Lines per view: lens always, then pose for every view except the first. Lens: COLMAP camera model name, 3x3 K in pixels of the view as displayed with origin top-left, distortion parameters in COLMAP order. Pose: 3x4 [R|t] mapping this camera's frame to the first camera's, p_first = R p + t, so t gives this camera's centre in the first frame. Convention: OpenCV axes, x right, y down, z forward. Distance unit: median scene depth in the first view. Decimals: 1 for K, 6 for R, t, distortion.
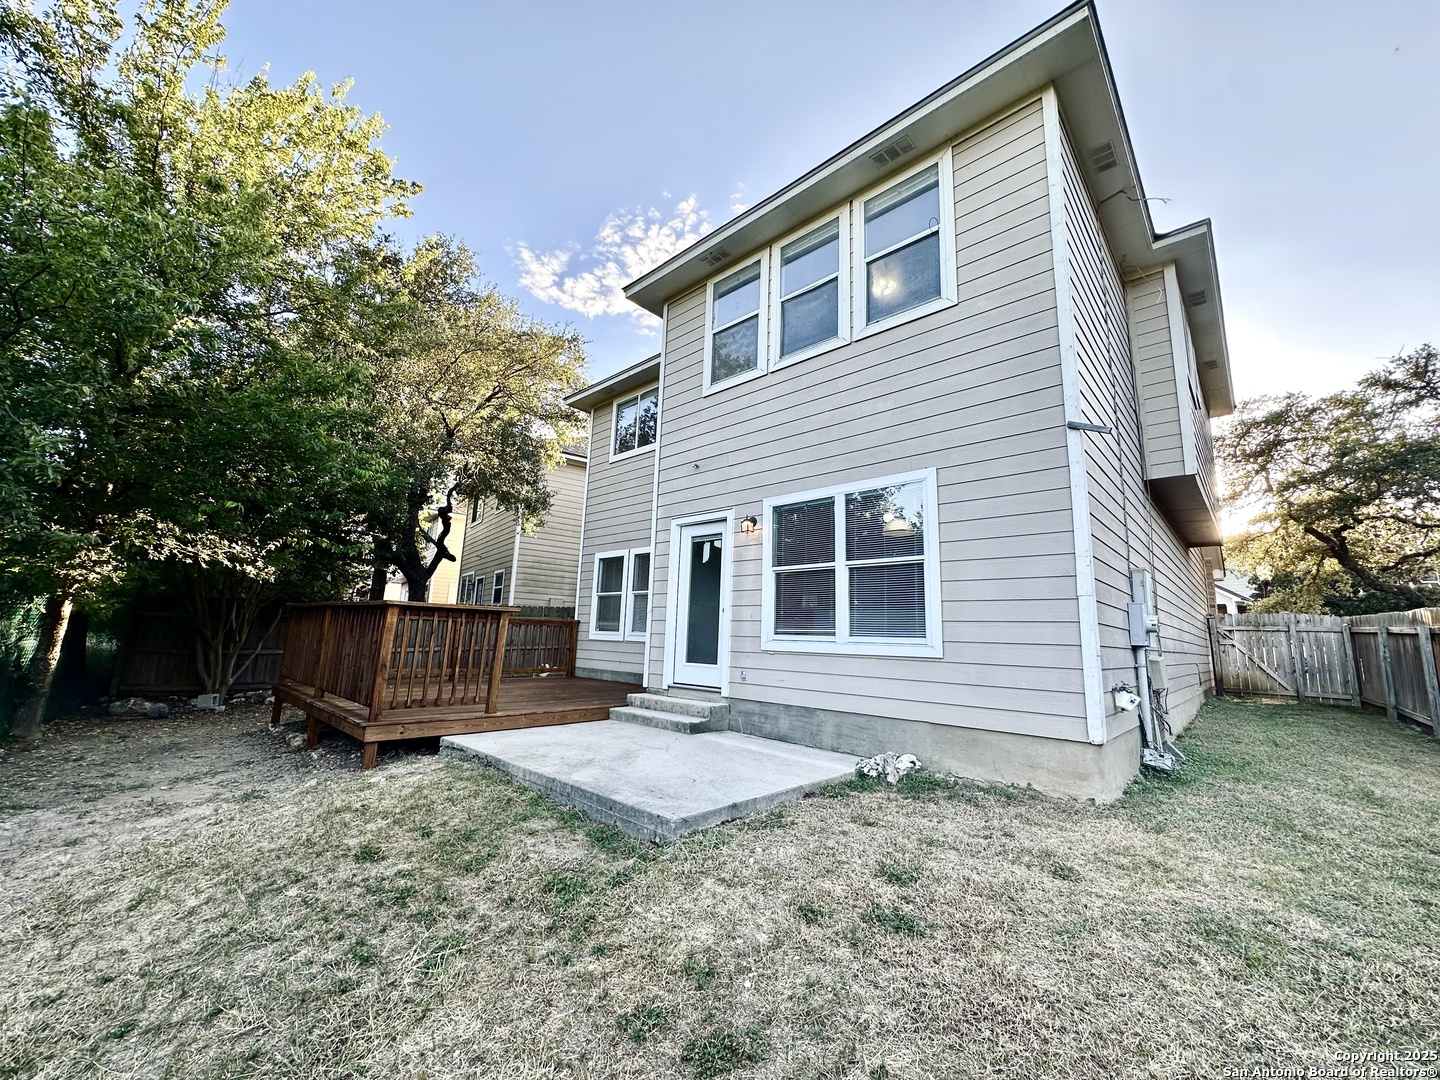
lens RADIAL K [[570.1, 0, 720.0], [0, 570.1, 540.0], [0, 0, 1]] dist [-0.005852, 0.000442]
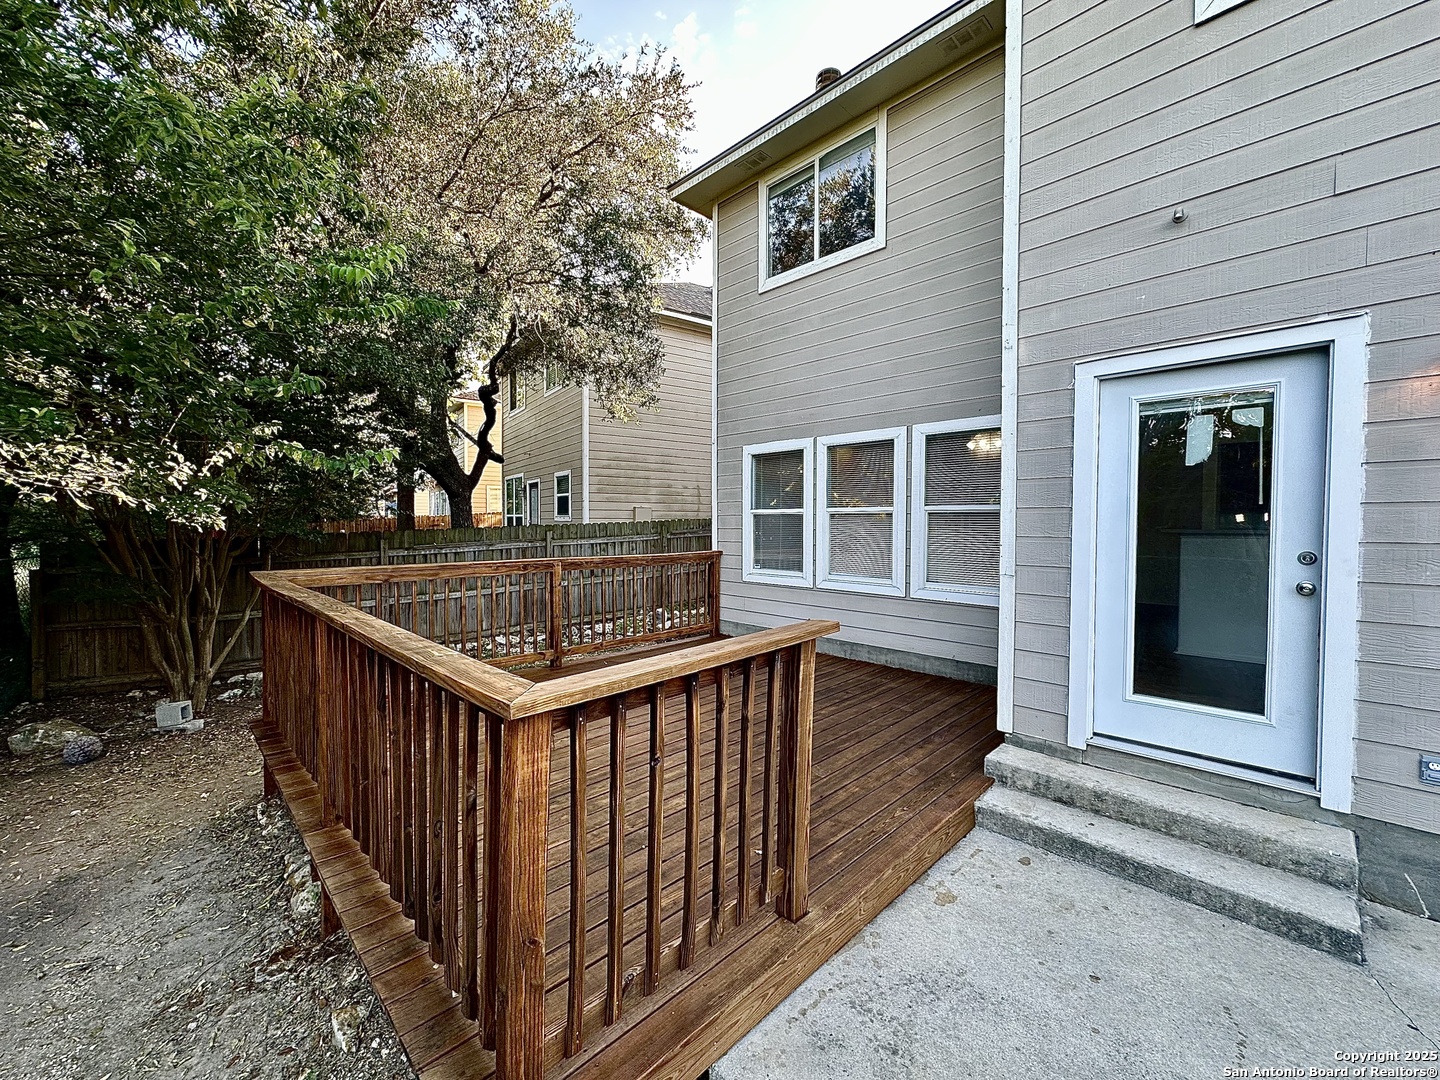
lens RADIAL K [[570.1, 0, 720.0], [0, 570.1, 540.0], [0, 0, 1]] dist [-0.005852, 0.000442]
pose [[0.998809, -0.034613, -0.034397, -0.231808], [0.040831, 0.978802, 0.200699, -0.002529], [0.026721, -0.201864, 0.979049, 0.373007]]
